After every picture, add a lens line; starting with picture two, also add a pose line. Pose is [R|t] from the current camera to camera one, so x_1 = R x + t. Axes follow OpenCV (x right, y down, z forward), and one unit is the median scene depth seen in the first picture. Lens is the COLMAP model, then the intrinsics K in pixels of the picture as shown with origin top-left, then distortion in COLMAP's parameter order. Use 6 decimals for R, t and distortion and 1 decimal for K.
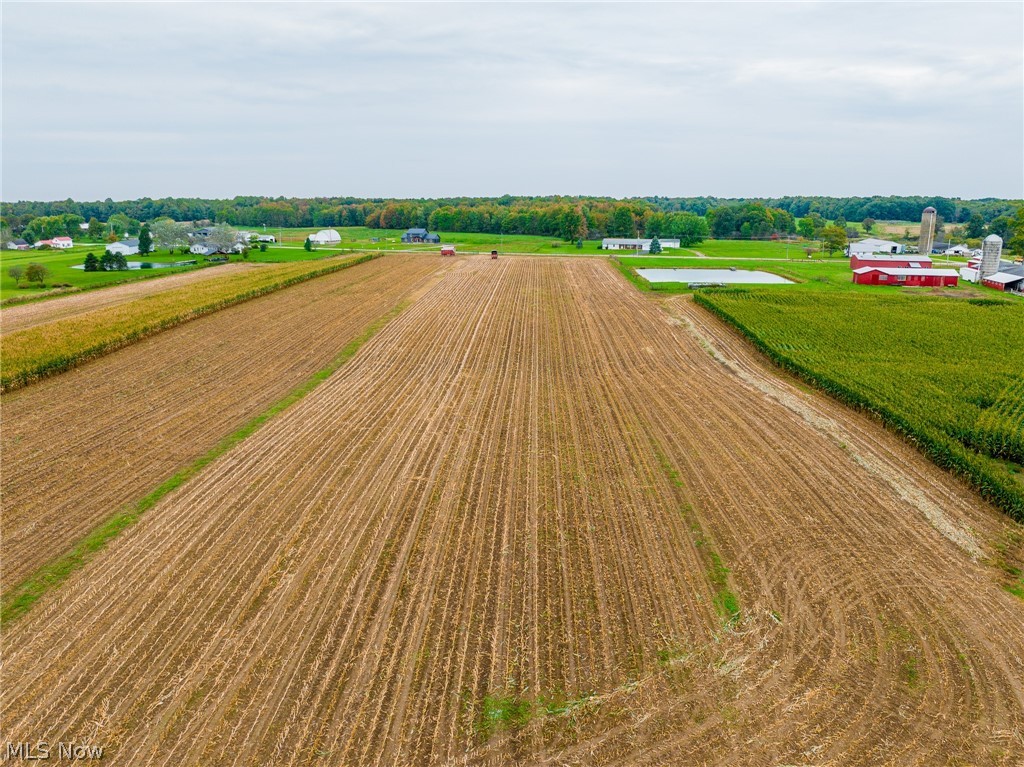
lens RADIAL K [[722.0, 0, 512.0], [0, 722.0, 383.5], [0, 0, 1]] dist [-0.038808, 0.004534]
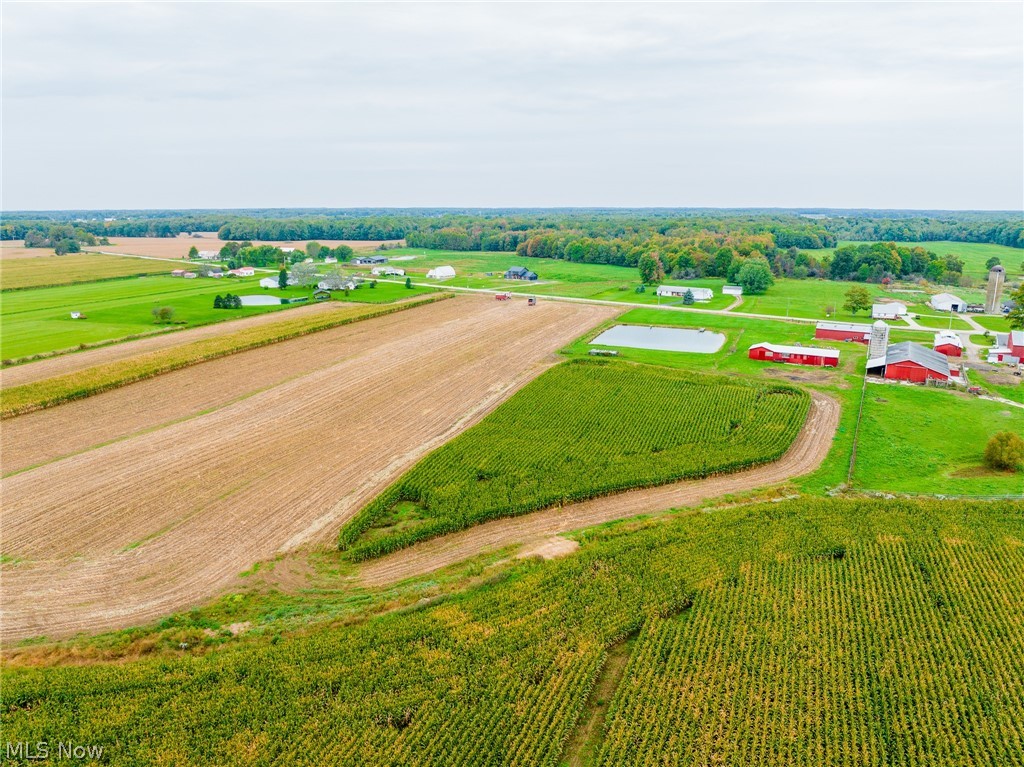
lens RADIAL K [[722.0, 0, 512.0], [0, 722.0, 383.5], [0, 0, 1]] dist [-0.038808, 0.004534]
pose [[0.947478, 0.077403, -0.310312, 1.103673], [-0.079541, 0.996815, 0.005779, -0.172628], [0.309771, 0.019207, 0.950617, -0.436475]]
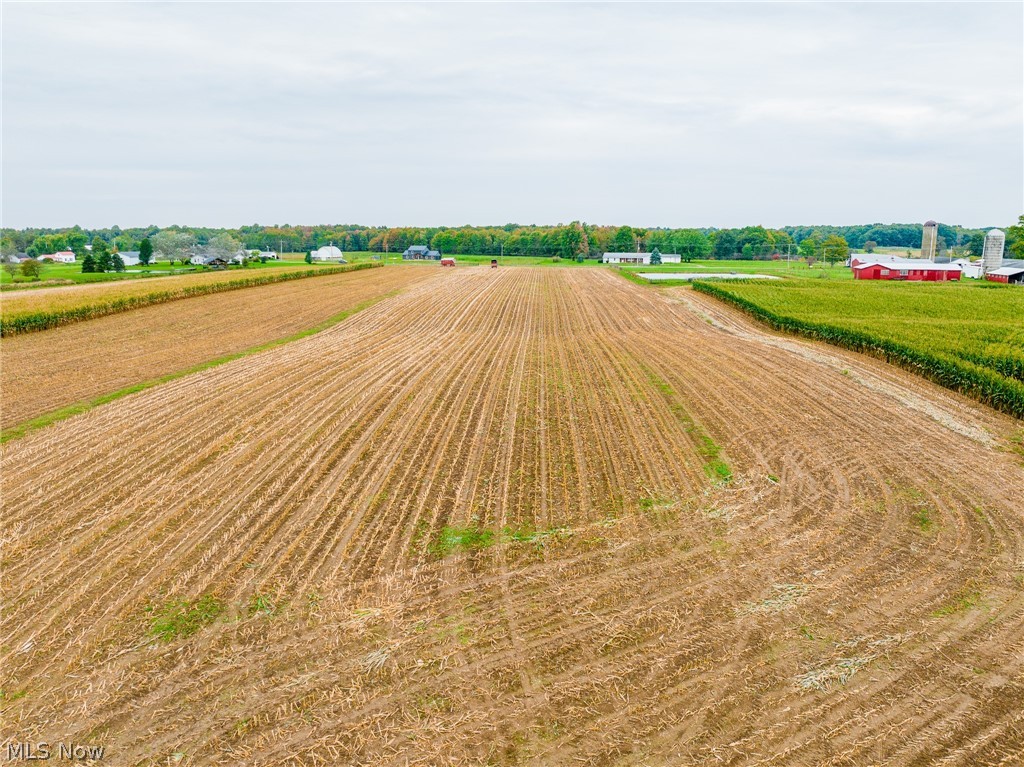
lens RADIAL K [[722.0, 0, 512.0], [0, 722.0, 383.5], [0, 0, 1]] dist [-0.038808, 0.004534]
pose [[0.999983, 0.001447, -0.005662, 0.021314], [-0.001725, 0.998781, -0.049338, 0.123642], [0.005583, 0.049347, 0.998766, 0.039960]]
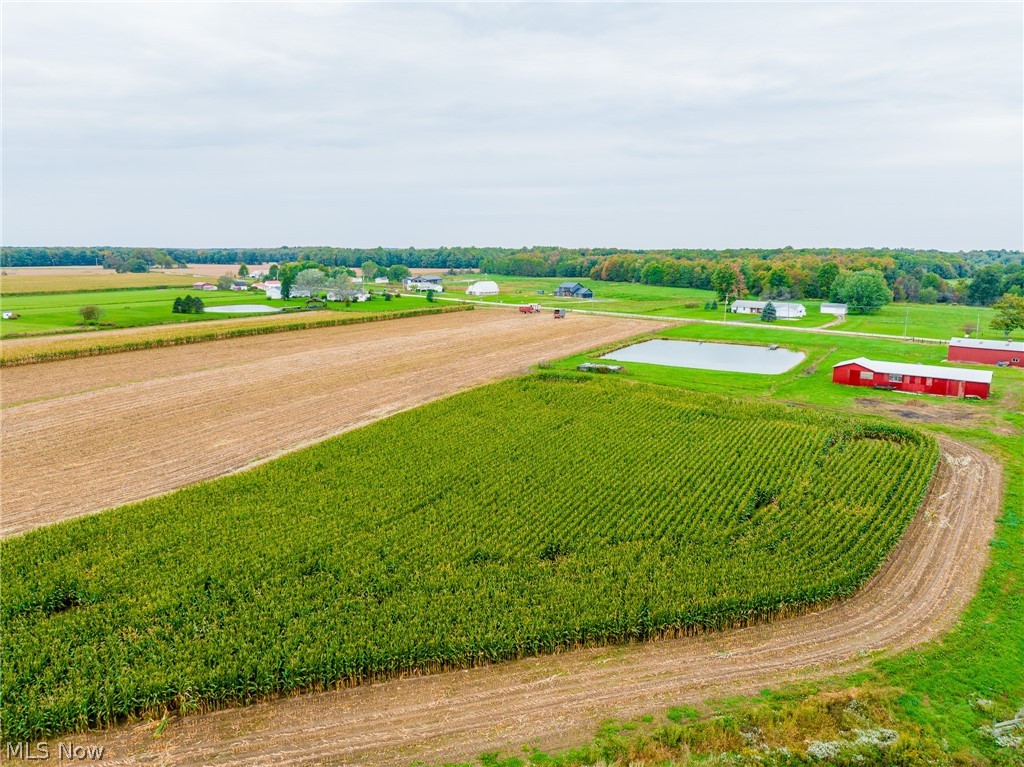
lens RADIAL K [[721.9, 0, 517.8], [0, 721.9, 381.8], [0, 0, 1]] dist [-0.038077, 0.004605]
pose [[0.890764, 0.086907, -0.446079, 1.187688], [-0.117028, 0.992308, -0.040364, -0.172113], [0.439140, 0.088159, 0.894083, 0.565974]]
